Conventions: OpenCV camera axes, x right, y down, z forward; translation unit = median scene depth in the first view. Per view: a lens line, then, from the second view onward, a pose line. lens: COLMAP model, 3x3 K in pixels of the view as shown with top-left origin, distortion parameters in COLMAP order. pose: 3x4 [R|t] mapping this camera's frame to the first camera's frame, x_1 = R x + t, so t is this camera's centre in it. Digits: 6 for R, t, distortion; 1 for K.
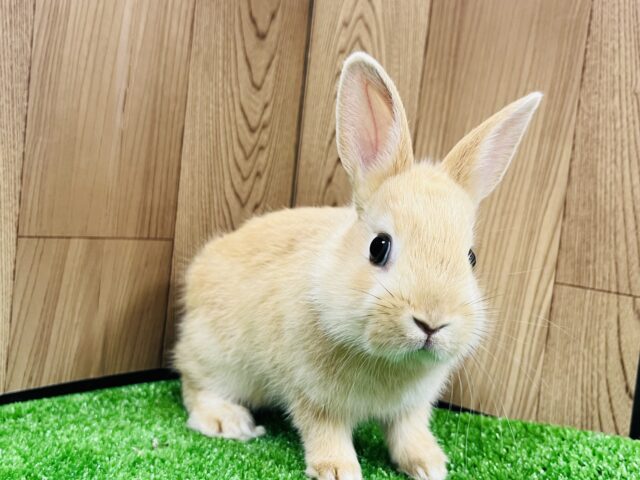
lens RADIAL K [[732.8, 0, 332.5], [0, 732.8, 252.6], [0, 0, 1]] dist [0.002407, 0.000000]
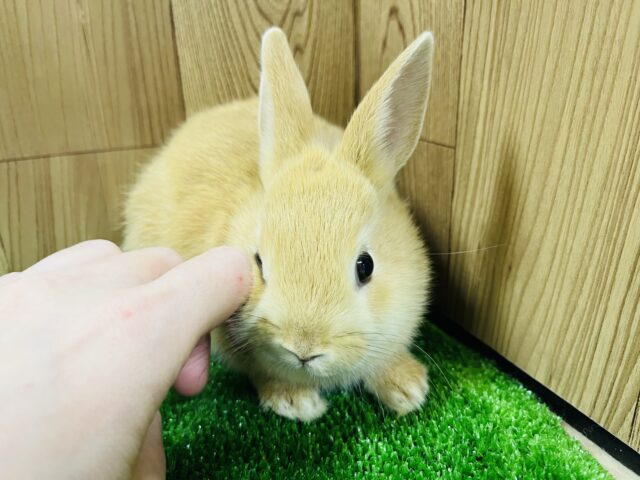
lens RADIAL K [[500.6, 0, 317.6], [0, 500.6, 246.8], [0, 0, 1]] dist [0.007755, -0.028582]
pose [[0.855310, 0.060637, -0.514557, 0.253015], [0.083165, 0.964183, 0.251862, -0.038142], [0.511399, -0.258213, 0.819632, 0.570777]]
